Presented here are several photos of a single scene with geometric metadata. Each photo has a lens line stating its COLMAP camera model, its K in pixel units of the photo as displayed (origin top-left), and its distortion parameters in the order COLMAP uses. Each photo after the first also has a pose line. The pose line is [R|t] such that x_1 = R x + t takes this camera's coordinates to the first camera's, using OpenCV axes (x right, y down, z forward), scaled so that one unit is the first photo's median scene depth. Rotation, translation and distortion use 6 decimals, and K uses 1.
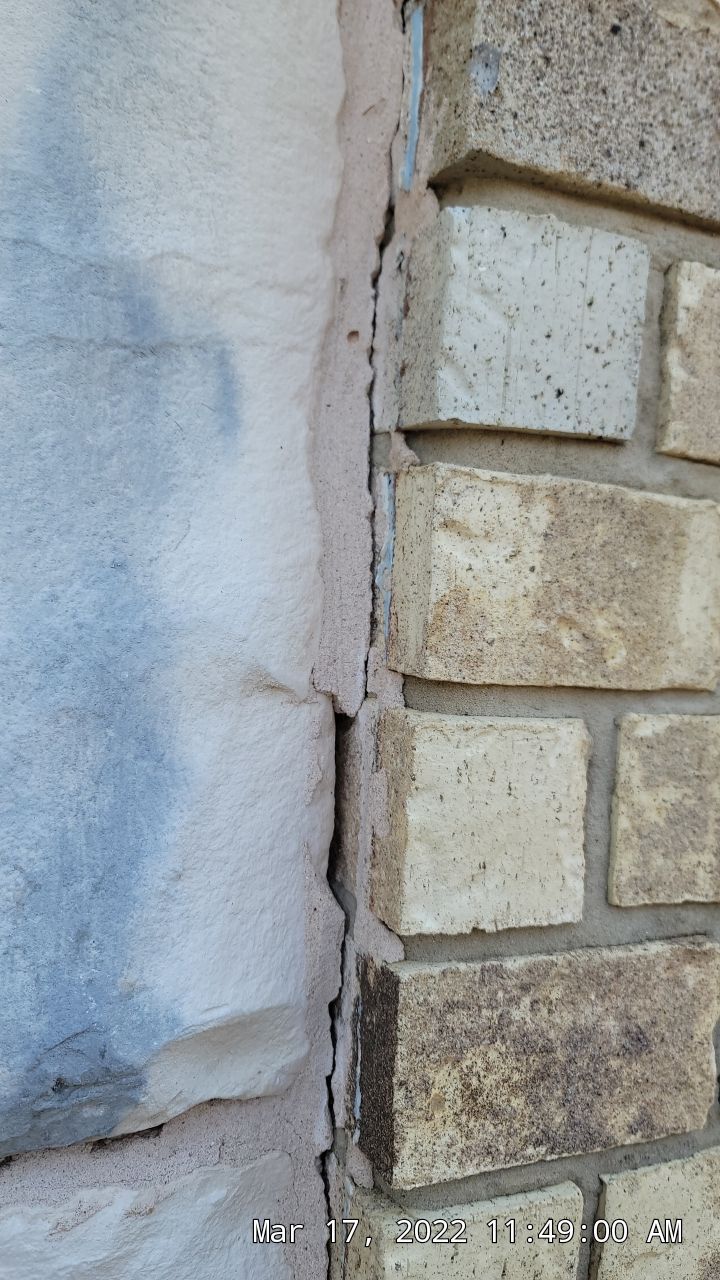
lens RADIAL K [[933.8, 0, 357.4], [0, 933.8, 647.6], [0, 0, 1]] dist [0.007584, 0.010147]
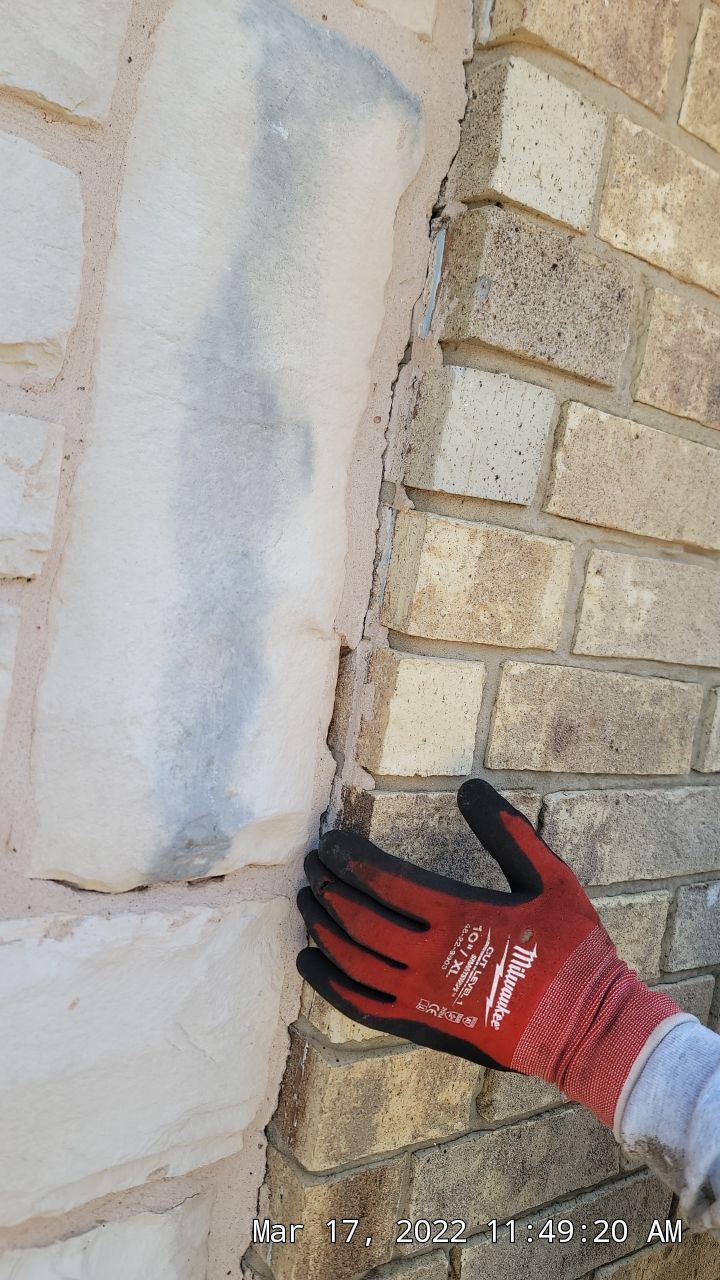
lens RADIAL K [[991.7, 0, 310.0], [0, 991.7, 639.5], [0, 0, 1]] dist [0.057629, -0.057856]
pose [[0.980345, 0.084776, 0.178150, -0.426876], [-0.103273, 0.989888, 0.097244, -0.116459], [-0.168104, -0.113730, 0.979187, -0.784691]]
